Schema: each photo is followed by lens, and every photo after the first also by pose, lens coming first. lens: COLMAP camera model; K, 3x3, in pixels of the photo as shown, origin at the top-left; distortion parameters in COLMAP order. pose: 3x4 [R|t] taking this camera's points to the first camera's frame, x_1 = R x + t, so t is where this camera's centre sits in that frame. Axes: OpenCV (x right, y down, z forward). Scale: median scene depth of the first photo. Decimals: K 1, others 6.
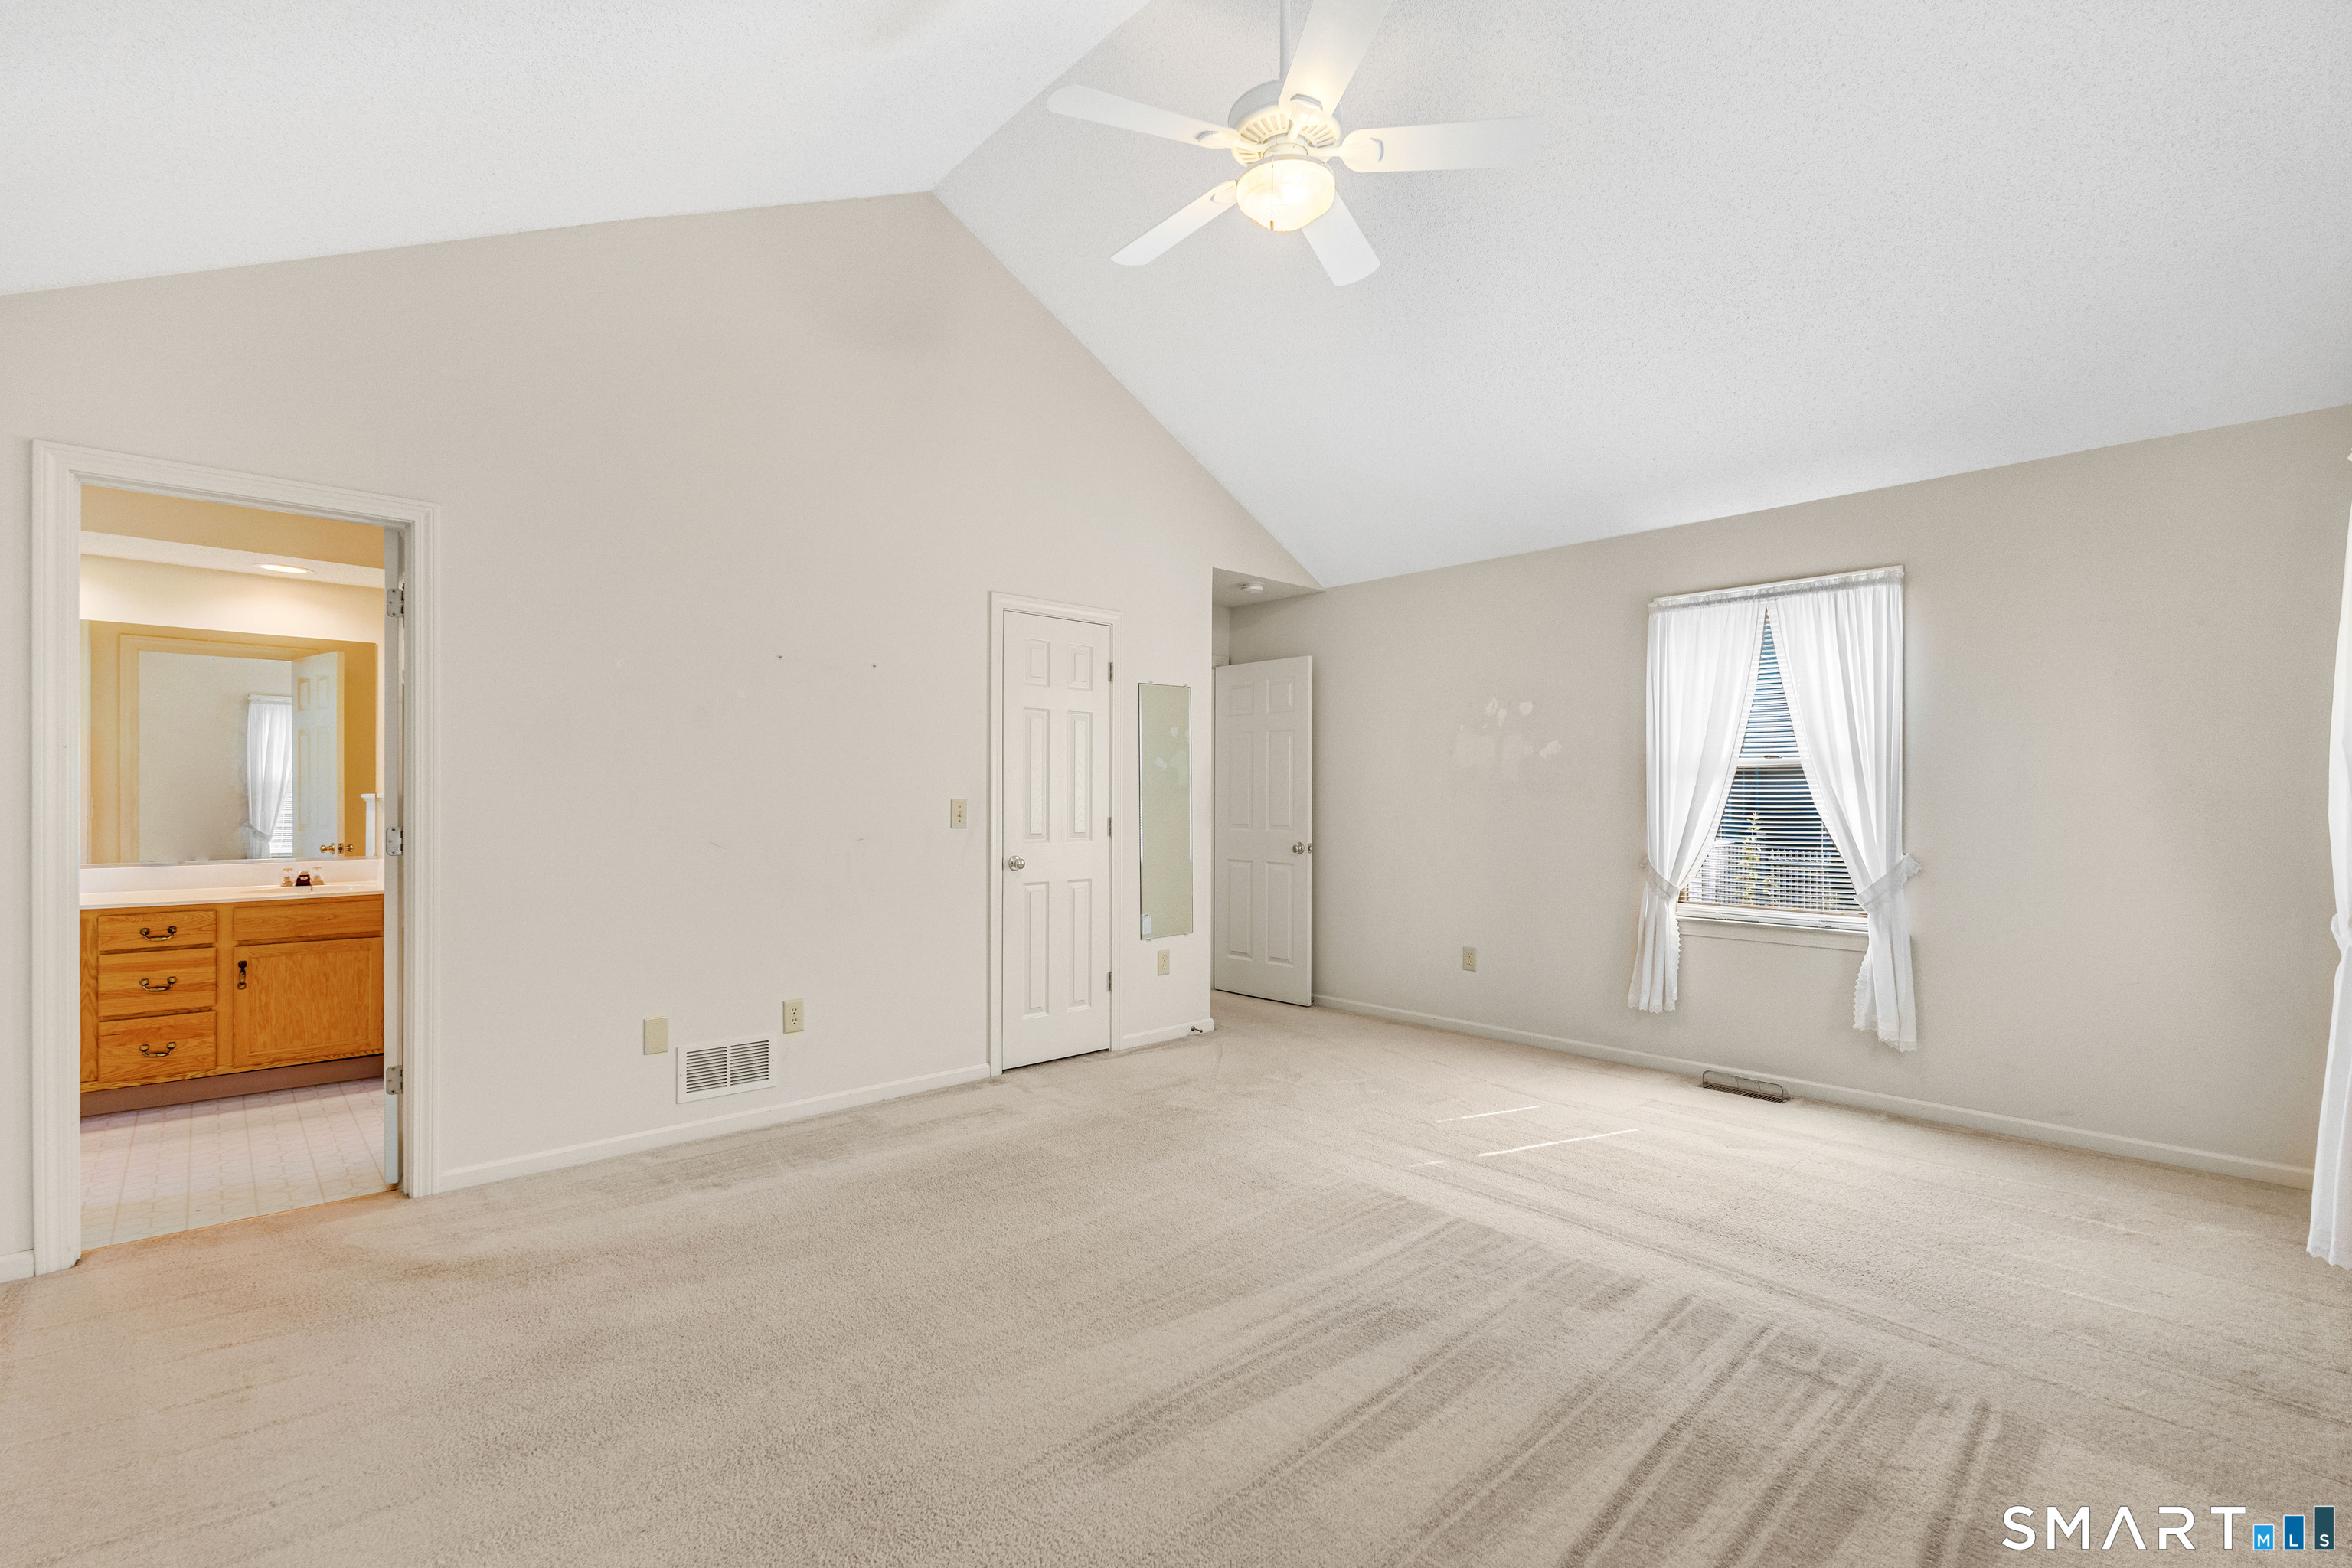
lens RADIAL K [[1039.1, 0, 1183.4], [0, 1039.1, 800.6], [0, 0, 1]] dist [-0.003398, 0.000612]
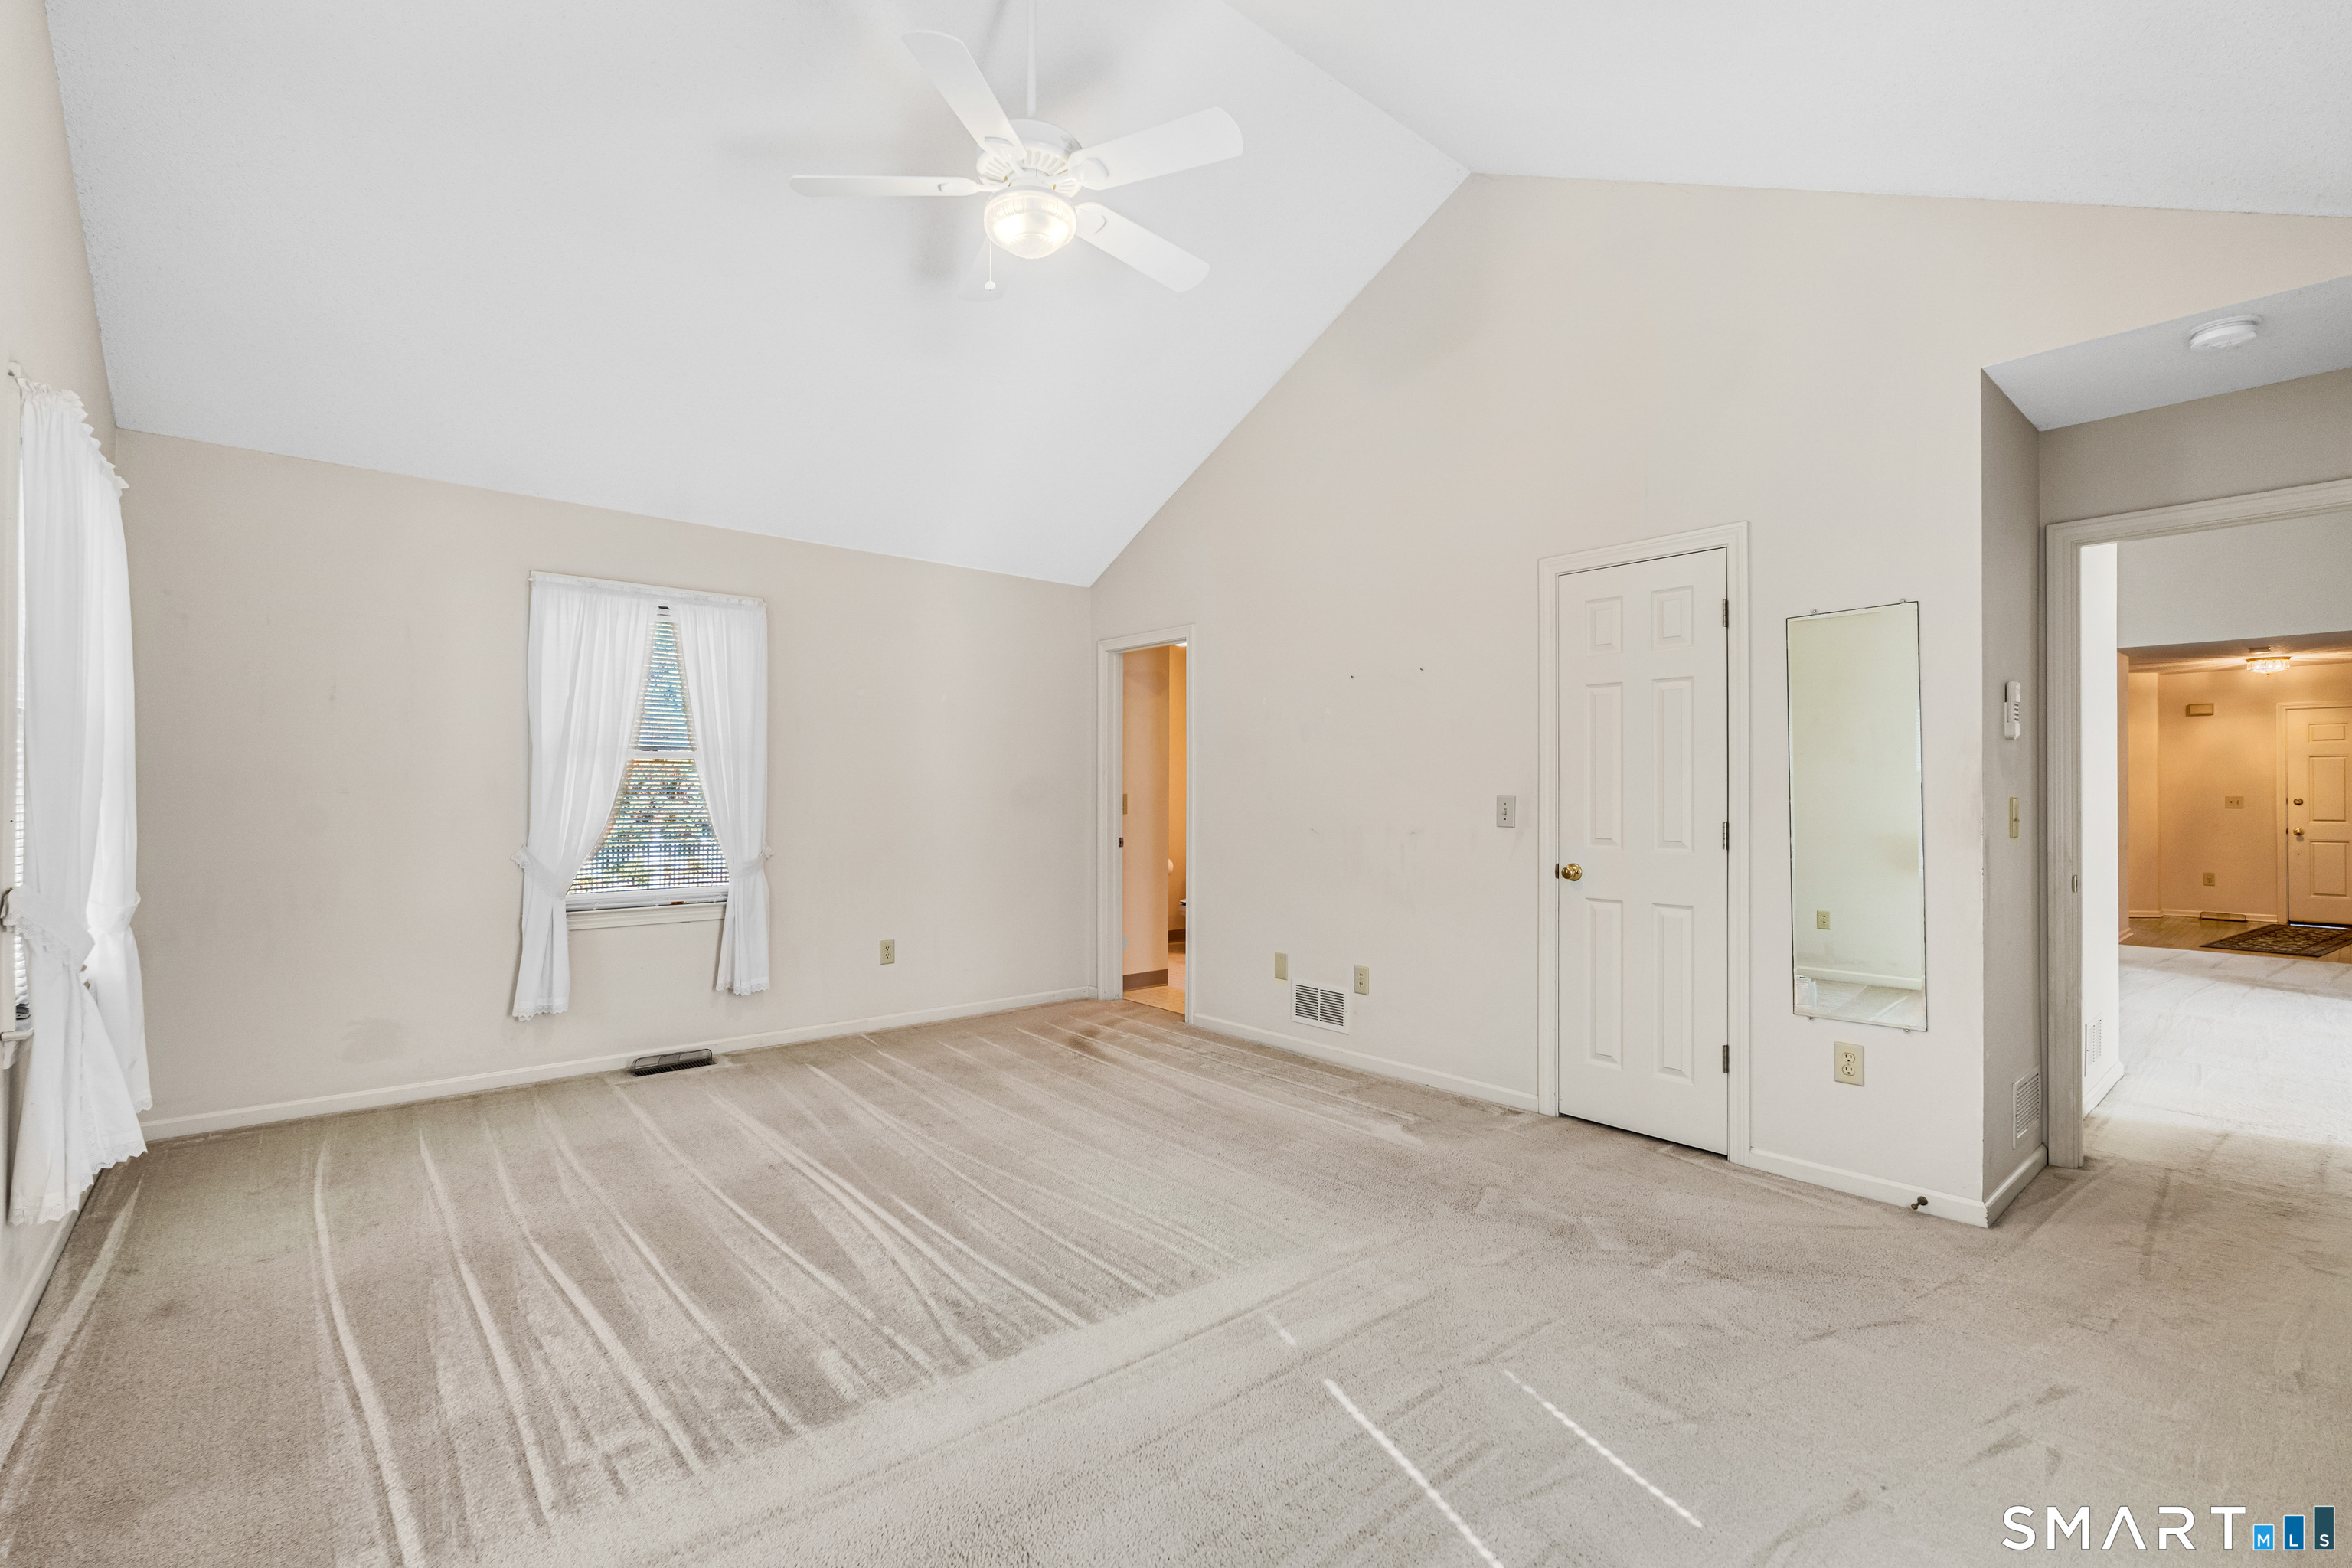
lens RADIAL K [[1039.1, 0, 1188.5], [0, 1039.1, 786.1], [0, 0, 1]] dist [-0.003398, 0.000612]
pose [[-0.041586, -0.013627, -0.999042, 0.770660], [-0.005389, 0.999896, -0.013414, 0.004061], [0.999120, 0.004826, -0.041655, 0.810041]]
